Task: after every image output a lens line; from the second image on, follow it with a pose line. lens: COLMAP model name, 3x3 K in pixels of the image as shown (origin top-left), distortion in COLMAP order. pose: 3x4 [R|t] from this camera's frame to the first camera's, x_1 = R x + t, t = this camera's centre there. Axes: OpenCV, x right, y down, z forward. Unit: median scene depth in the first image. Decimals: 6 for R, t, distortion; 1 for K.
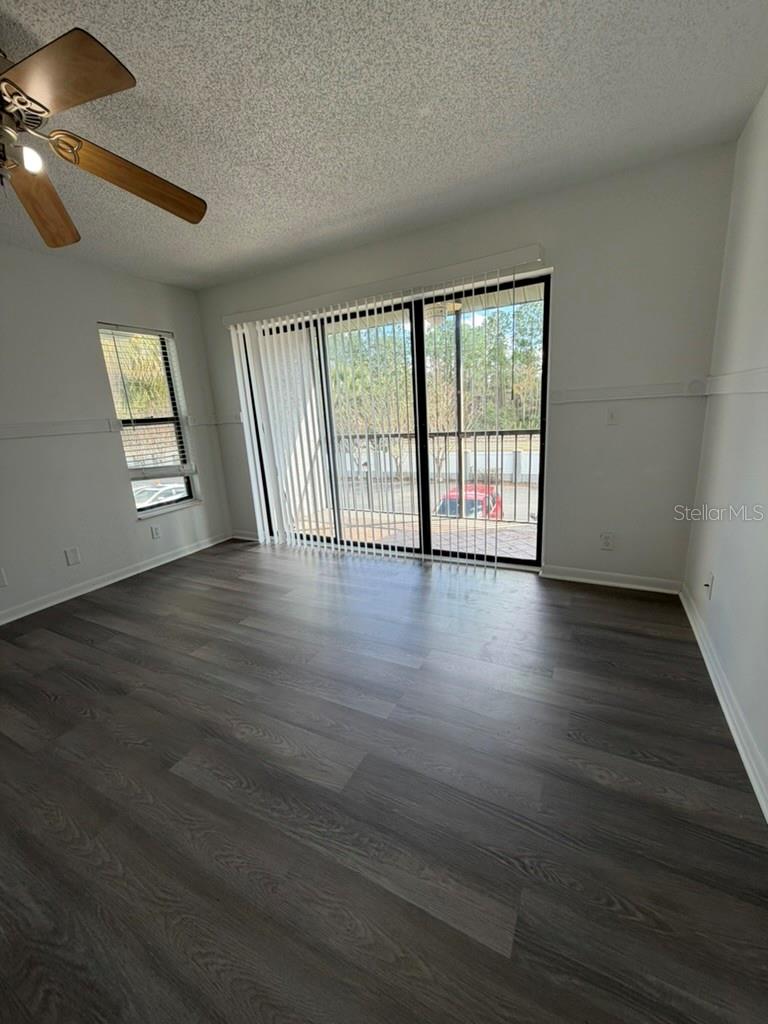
lens RADIAL K [[408.7, 0, 384.1], [0, 408.7, 509.6], [0, 0, 1]] dist [-0.000124, 0.000145]
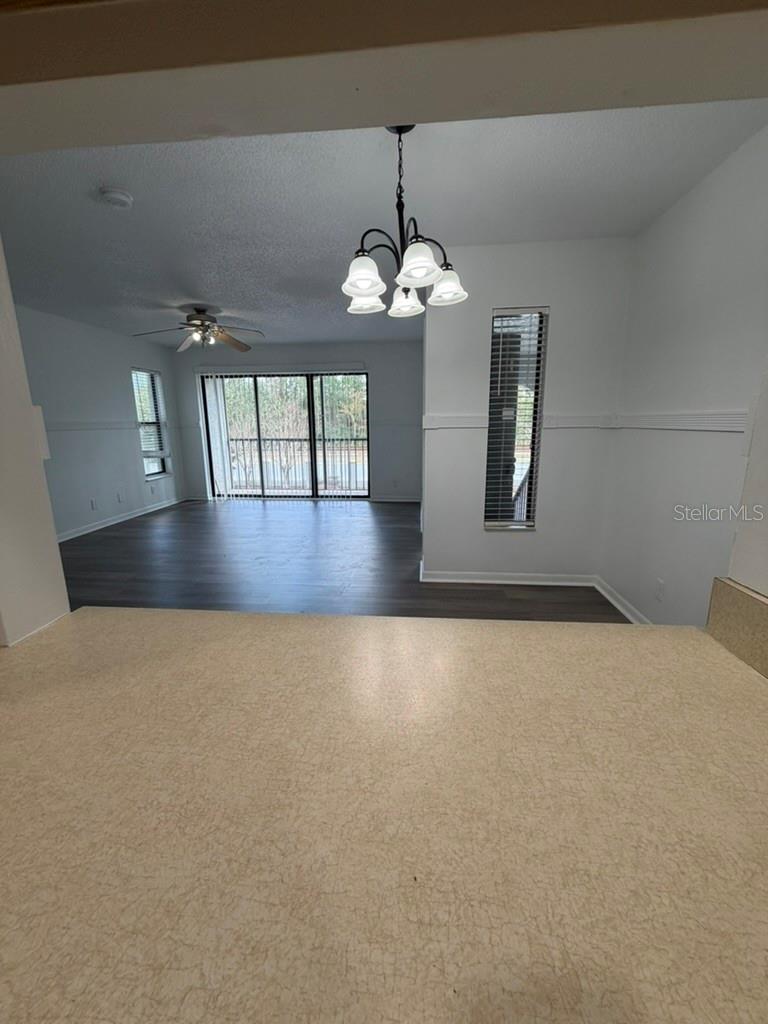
lens RADIAL K [[408.7, 0, 384.1], [0, 408.7, 509.6], [0, 0, 1]] dist [-0.000124, 0.000145]
pose [[0.922294, -0.027881, 0.385483, -0.481167], [0.042670, 0.998643, -0.029861, 0.321876], [-0.384127, 0.043989, 0.922232, -1.276624]]
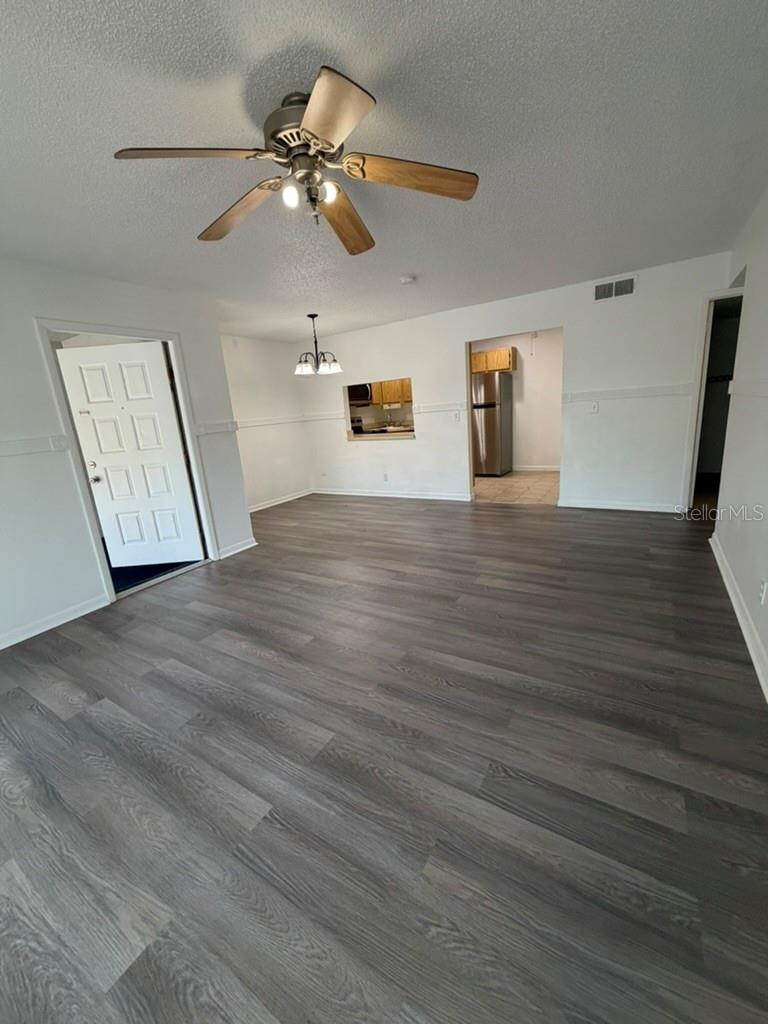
lens RADIAL K [[408.7, 0, 384.1], [0, 408.7, 509.6], [0, 0, 1]] dist [-0.000124, 0.000145]
pose [[-0.986573, 0.120283, 0.110477, -0.618902], [0.157826, 0.876128, 0.455513, -0.309420], [-0.042002, 0.466833, -0.883348, 1.300205]]
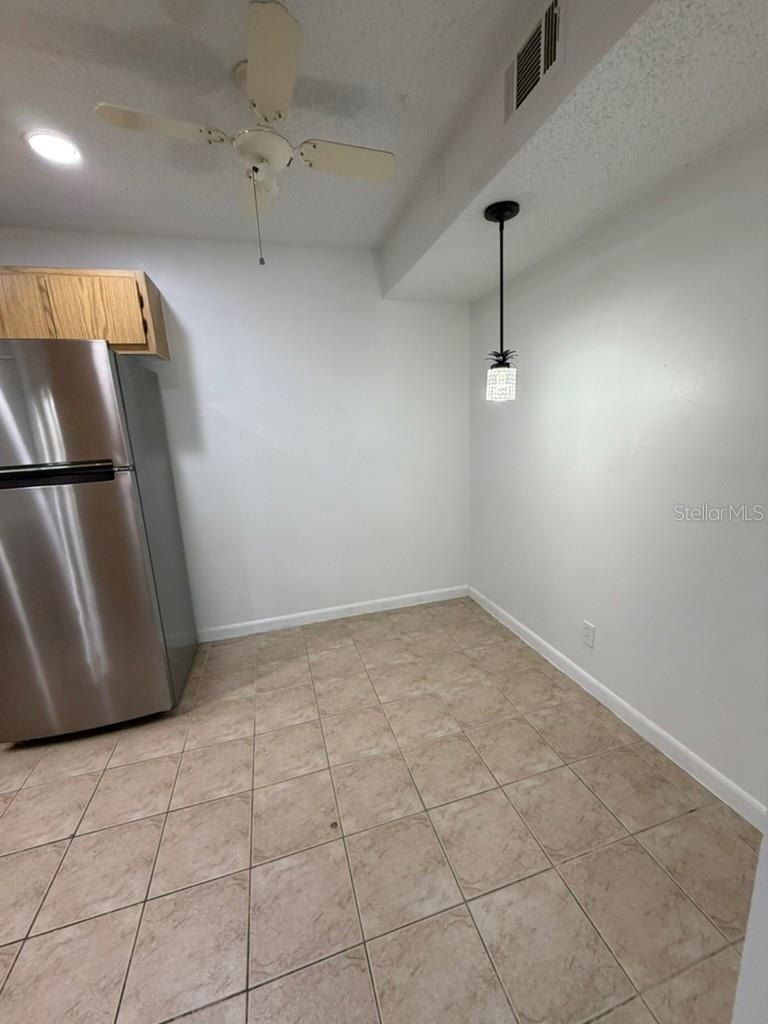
lens RADIAL K [[408.7, 0, 384.1], [0, 408.7, 509.6], [0, 0, 1]] dist [-0.000124, 0.000145]
pose [[-0.715339, 0.240064, -0.656247, -0.978396], [-0.070478, 0.909559, 0.409554, 0.164302], [0.695215, 0.339221, -0.633724, -0.615600]]
